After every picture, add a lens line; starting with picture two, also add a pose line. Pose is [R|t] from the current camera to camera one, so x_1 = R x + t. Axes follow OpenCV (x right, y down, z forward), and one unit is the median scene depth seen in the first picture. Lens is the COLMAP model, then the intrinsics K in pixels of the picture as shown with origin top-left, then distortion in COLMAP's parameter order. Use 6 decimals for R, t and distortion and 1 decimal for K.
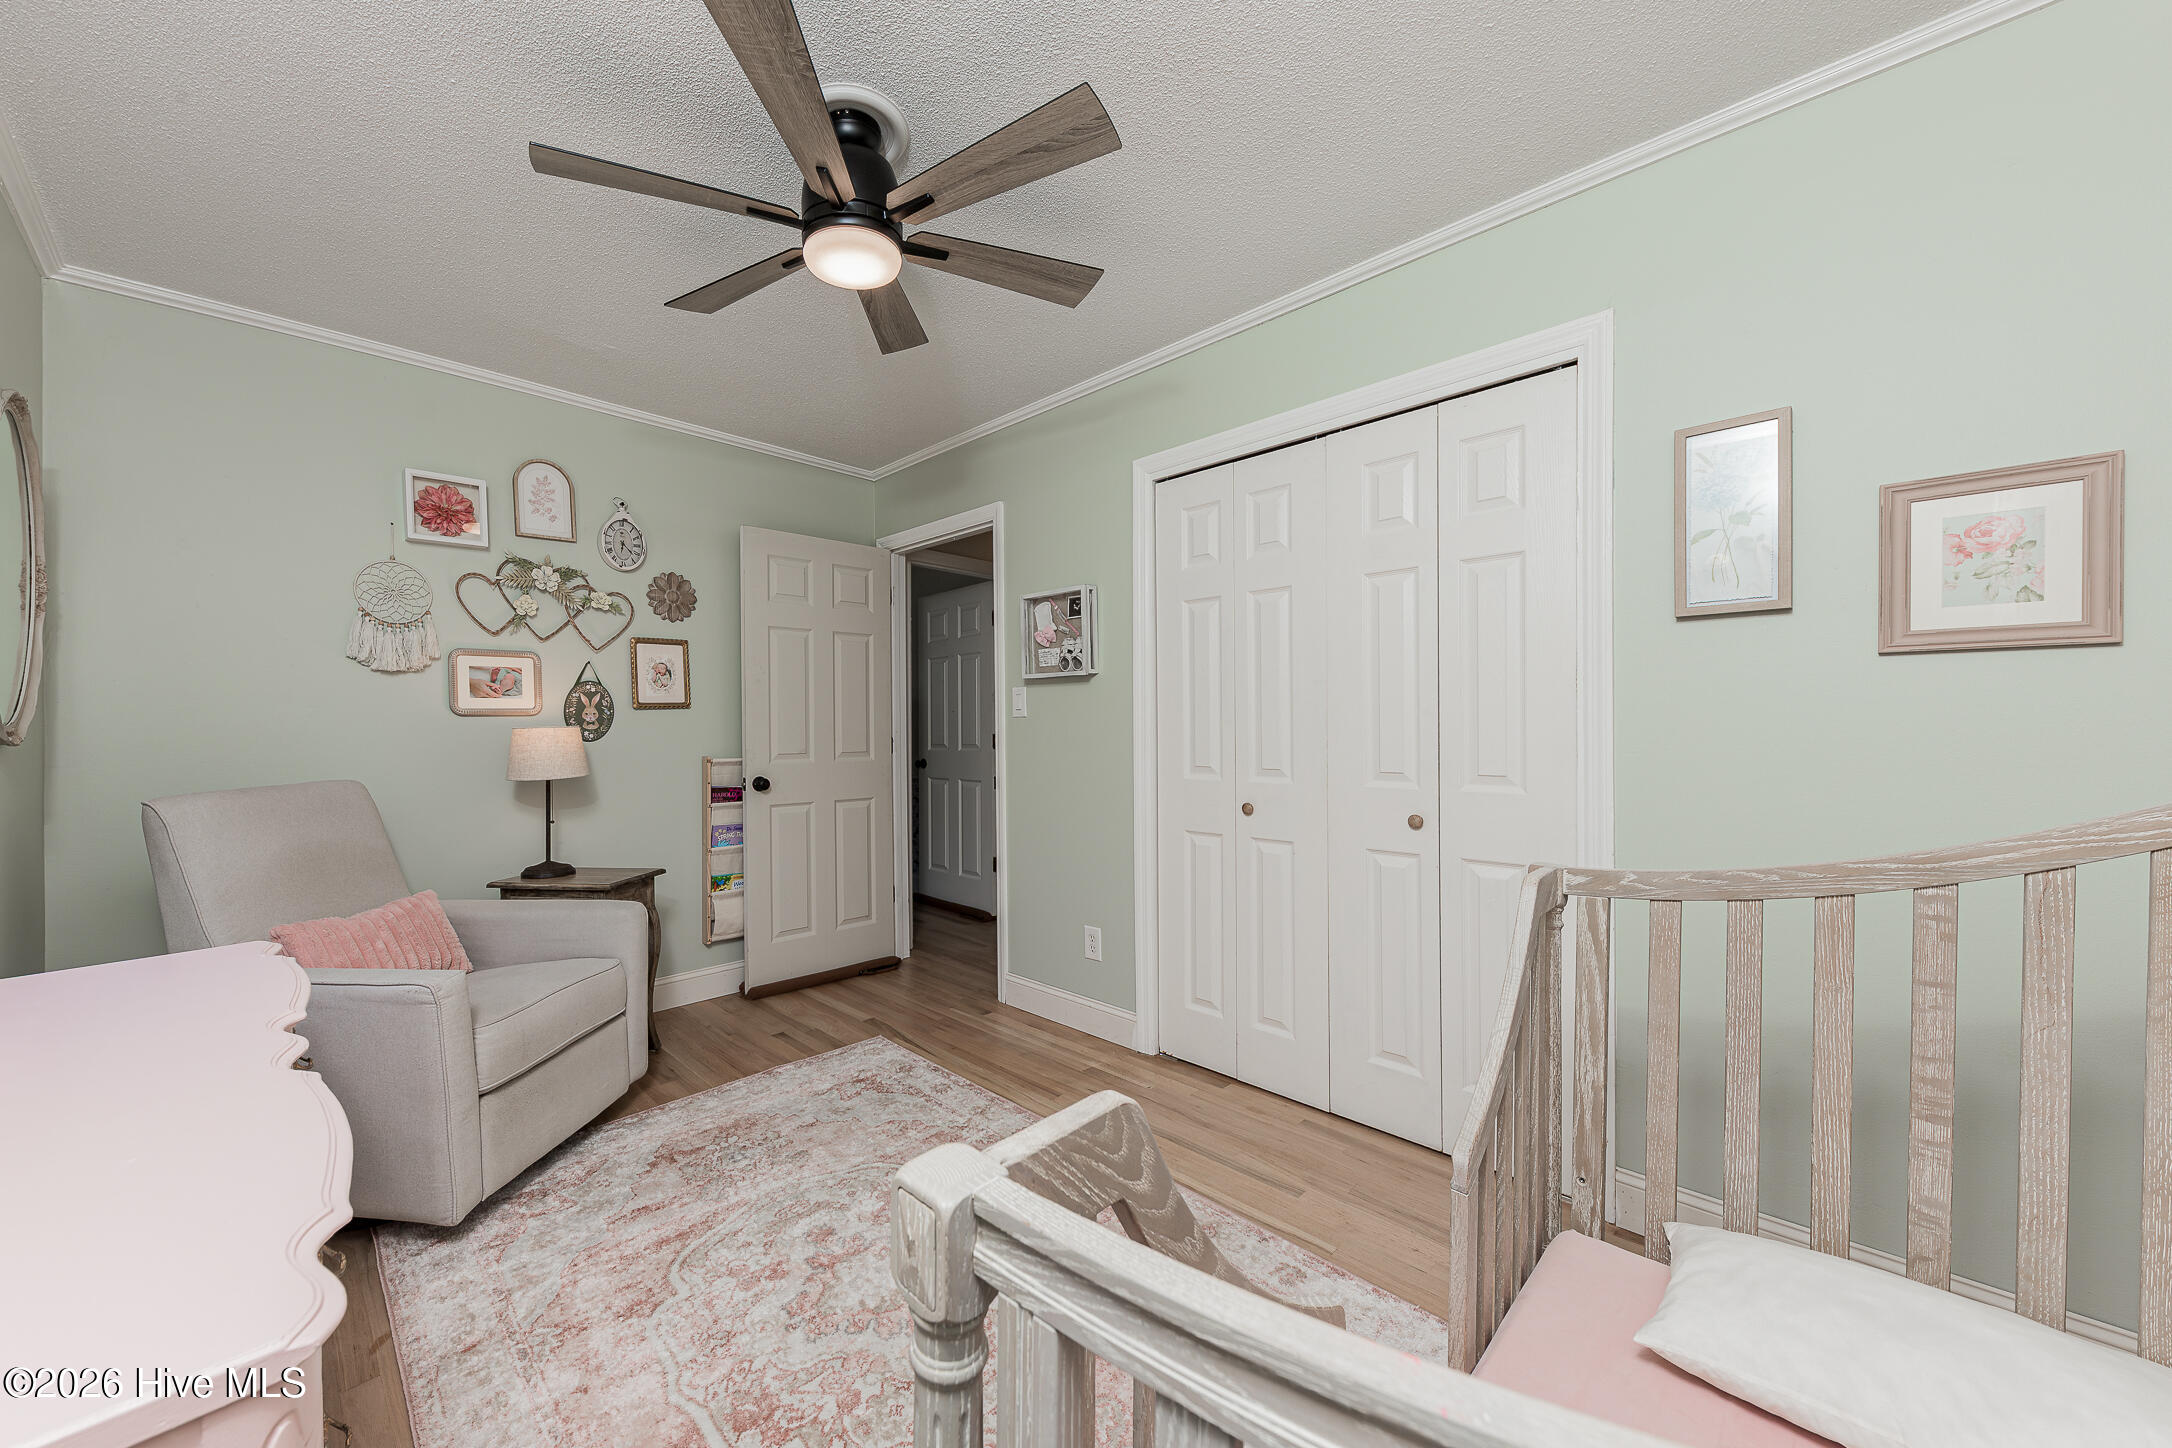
lens RADIAL K [[767.6, 0, 1053.5], [0, 767.6, 732.6], [0, 0, 1]] dist [0.009899, -0.000037]
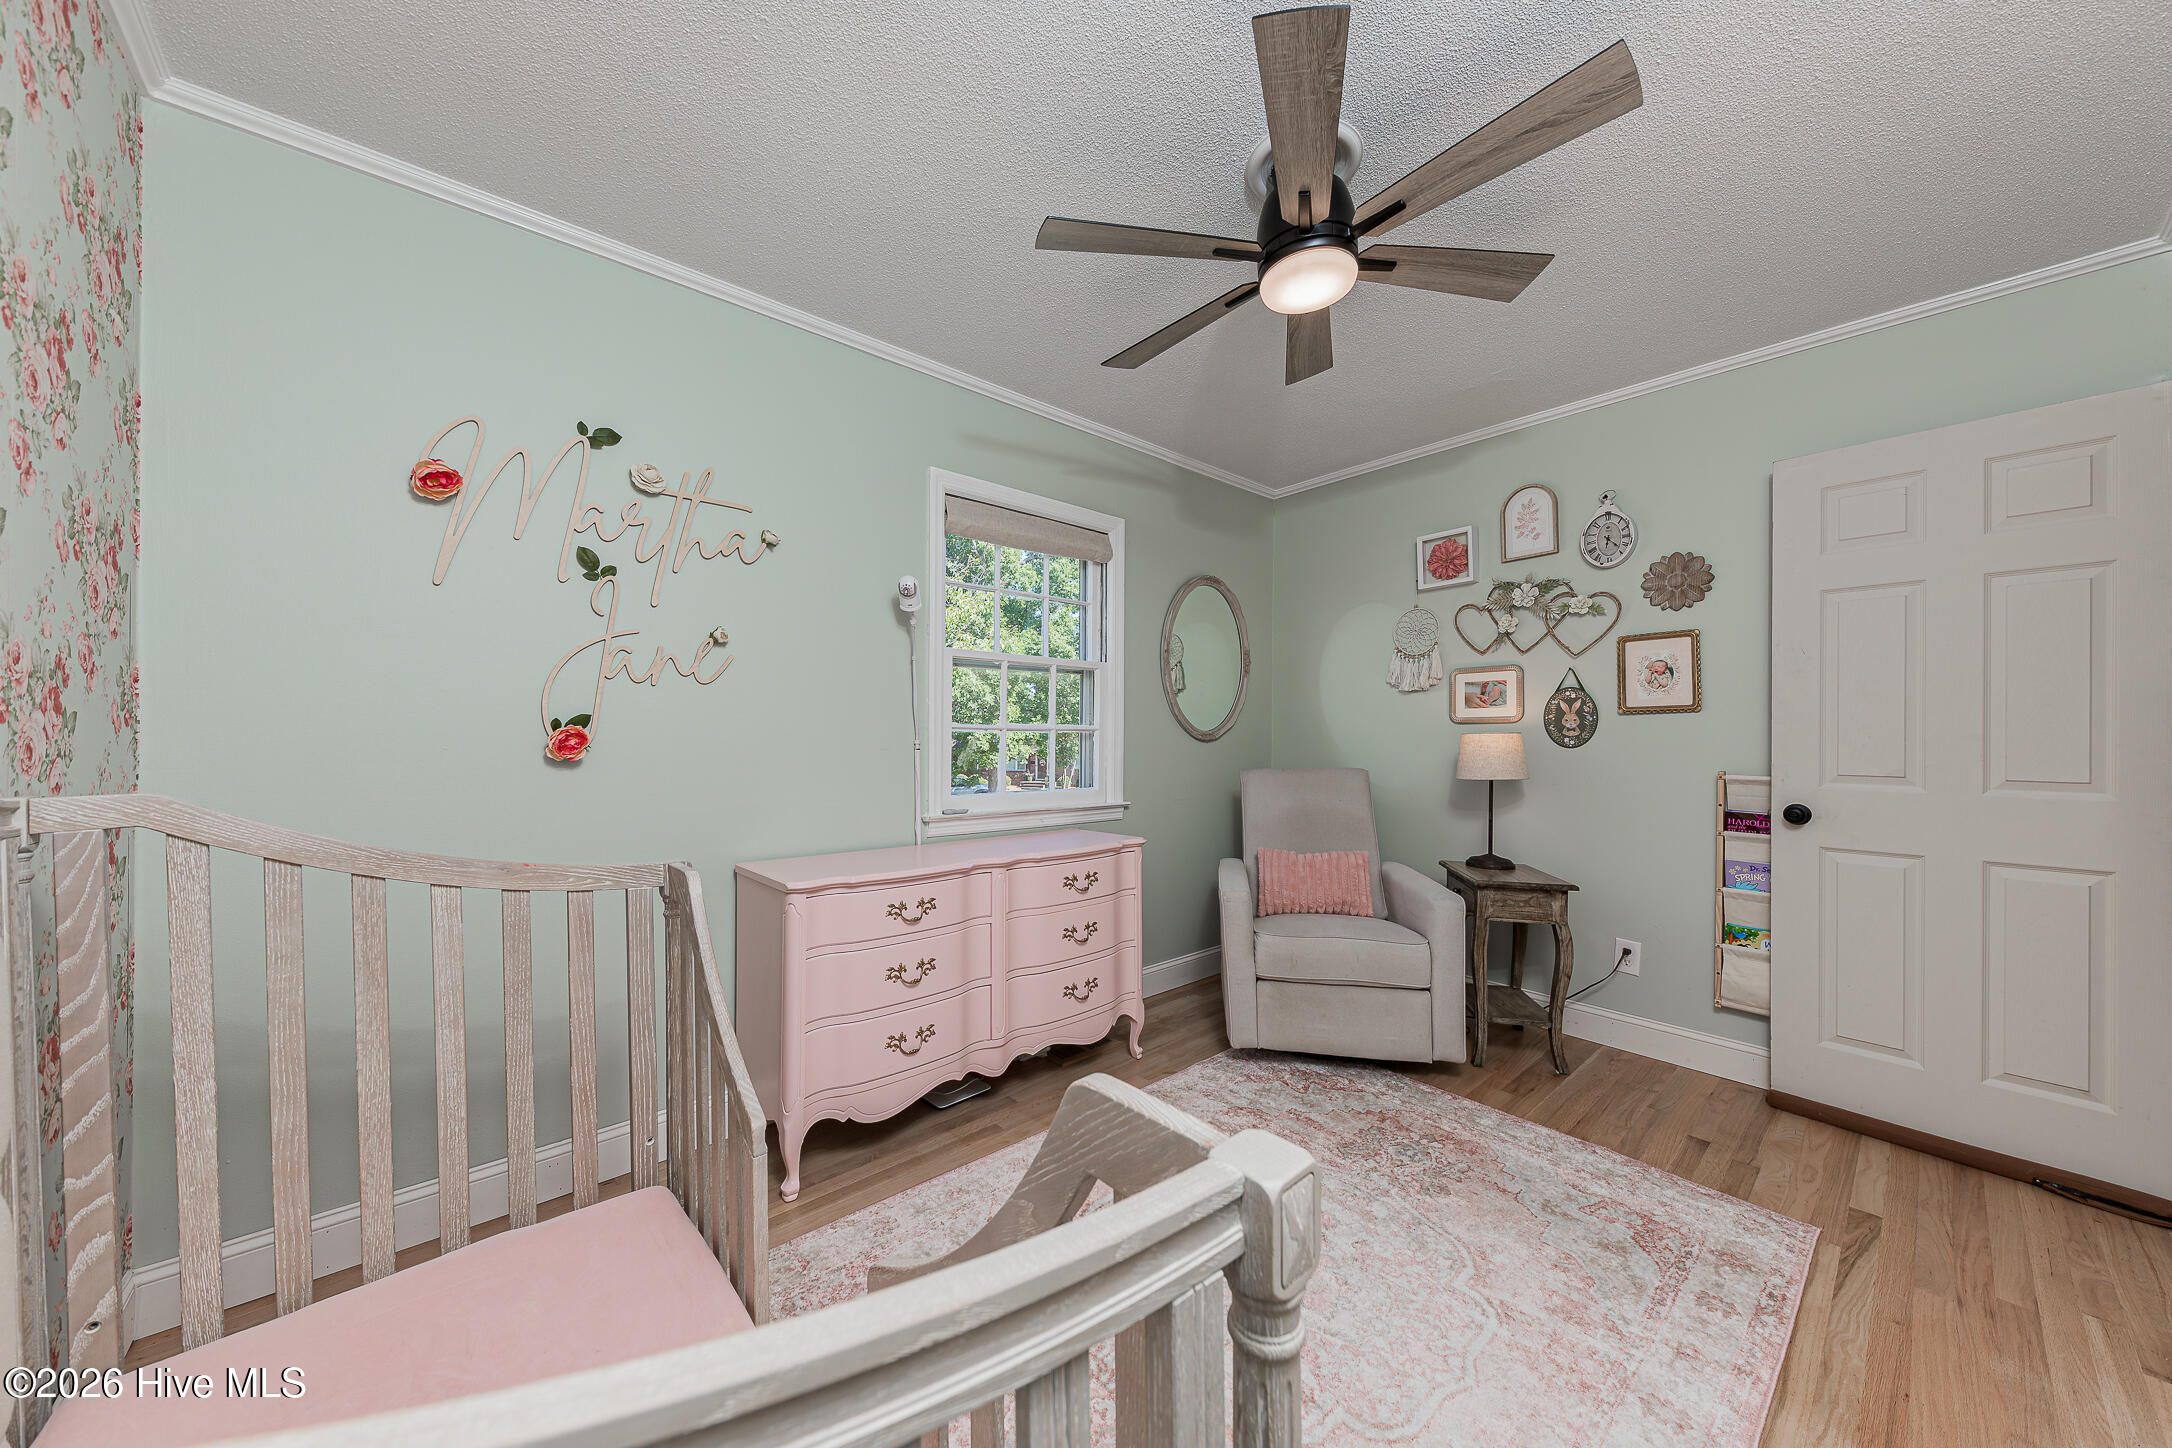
lens RADIAL K [[767.6, 0, 1053.5], [0, 767.6, 732.6], [0, 0, 1]] dist [0.009899, -0.000037]
pose [[-0.083552, 0.002021, -0.996501, 0.447842], [-0.012916, 0.999912, 0.003111, -0.002861], [0.996420, 0.013131, -0.083518, 0.417372]]
